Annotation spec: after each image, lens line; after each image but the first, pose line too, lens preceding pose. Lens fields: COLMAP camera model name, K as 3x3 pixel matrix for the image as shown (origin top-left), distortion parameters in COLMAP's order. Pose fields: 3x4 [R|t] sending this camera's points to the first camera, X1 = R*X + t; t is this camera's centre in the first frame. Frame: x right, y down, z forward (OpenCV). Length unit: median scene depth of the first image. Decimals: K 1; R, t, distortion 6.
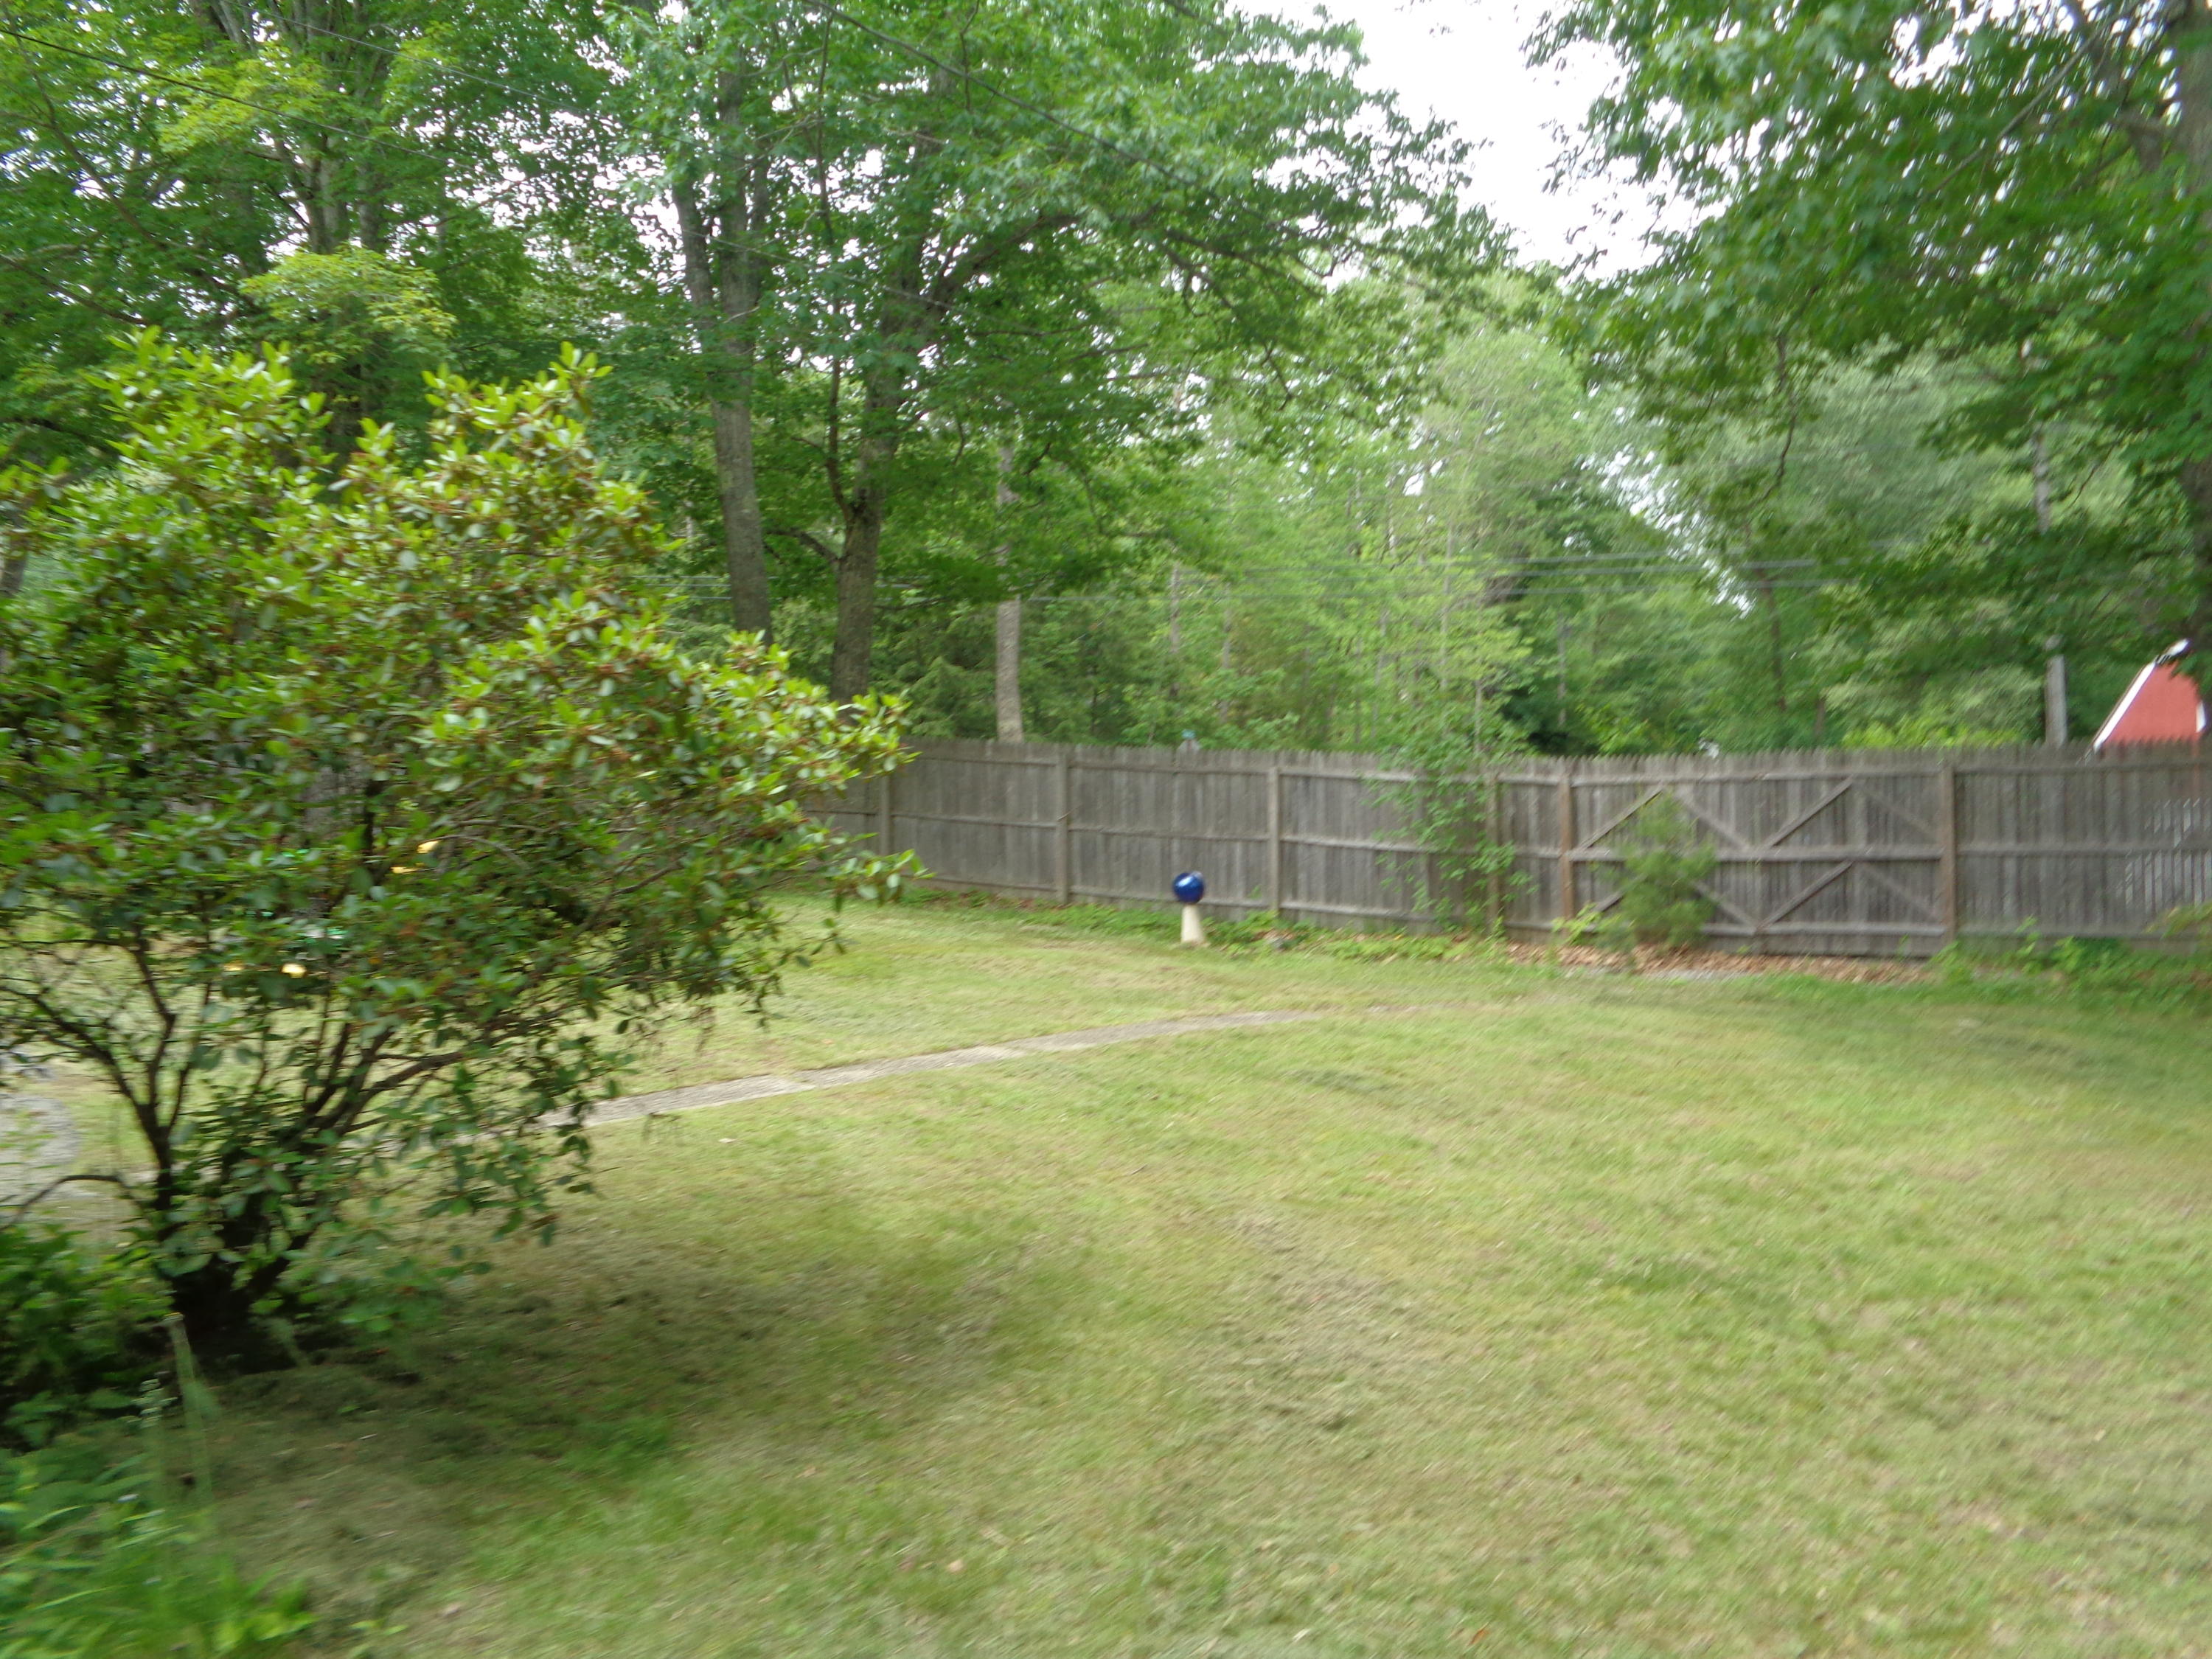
lens RADIAL K [[1635.9, 0, 1110.9], [0, 1635.9, 828.5], [0, 0, 1]] dist [0.000140, -0.000462]
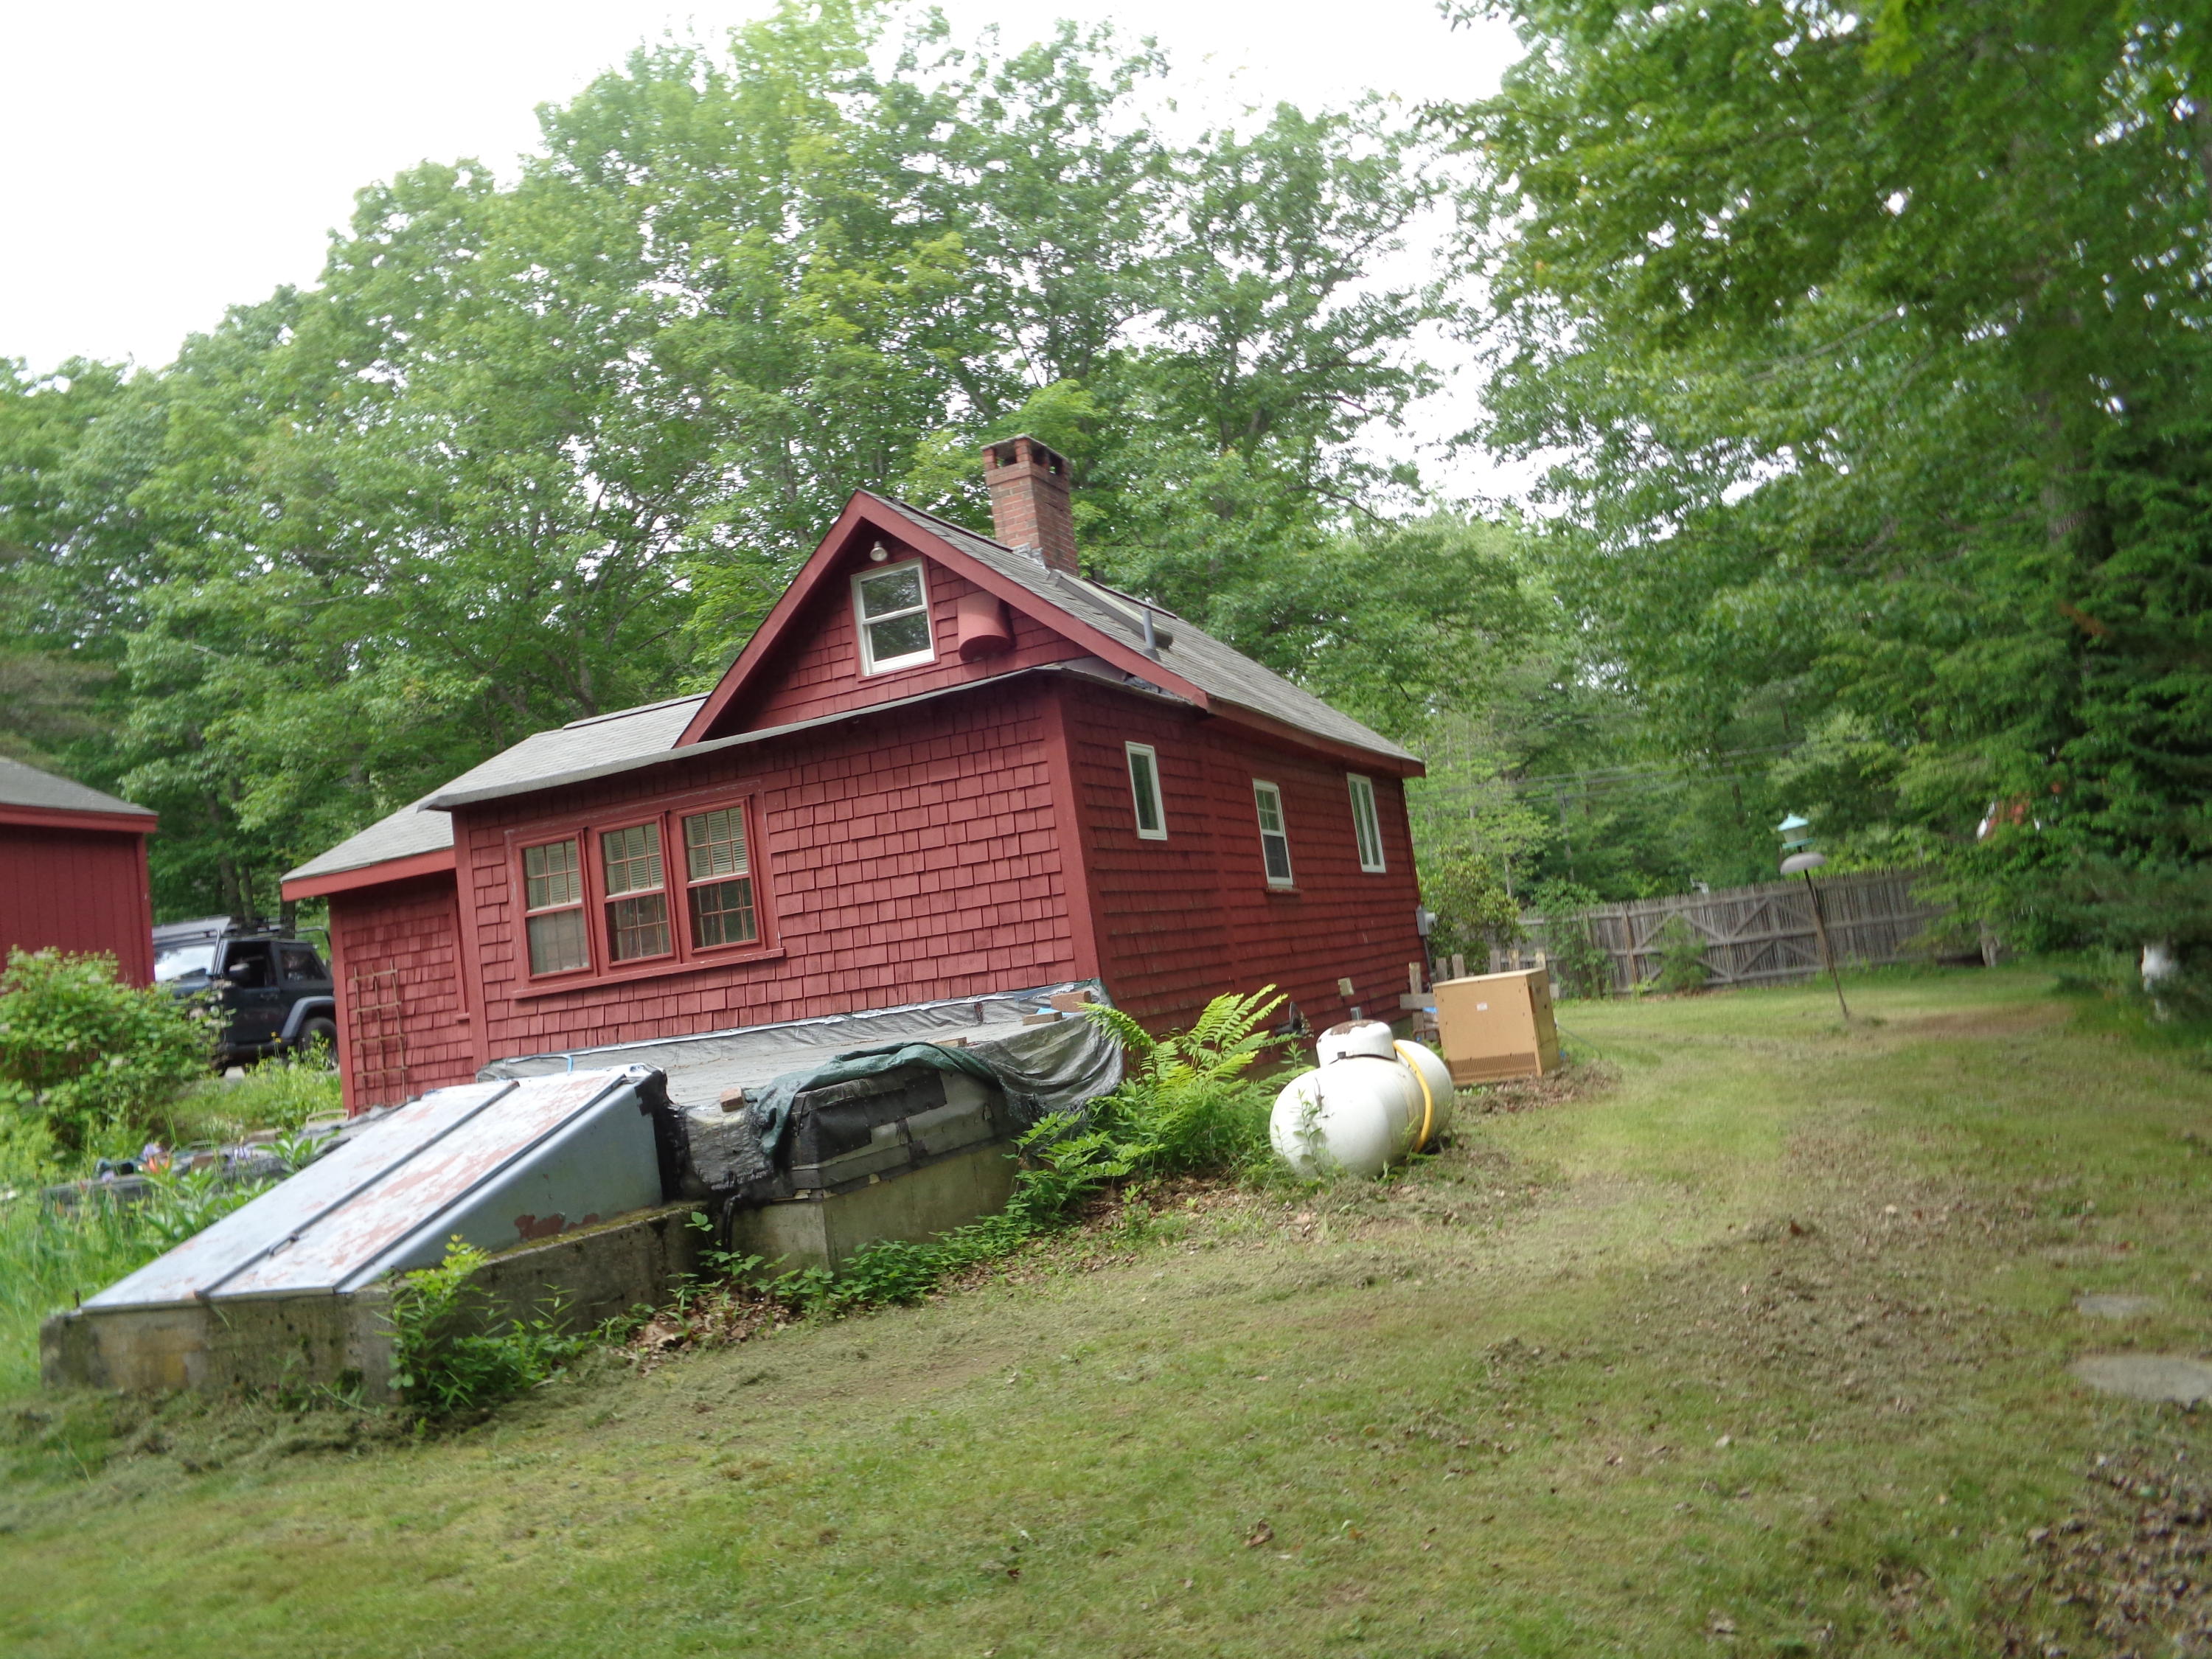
lens RADIAL K [[1635.9, 0, 1100.9], [0, 1635.9, 832.3], [0, 0, 1]] dist [0.000140, -0.000462]
pose [[0.994763, -0.102134, 0.003920, -0.344613], [0.101876, 0.987687, -0.118727, 0.042600], [0.008255, 0.118505, 0.992919, -0.962811]]
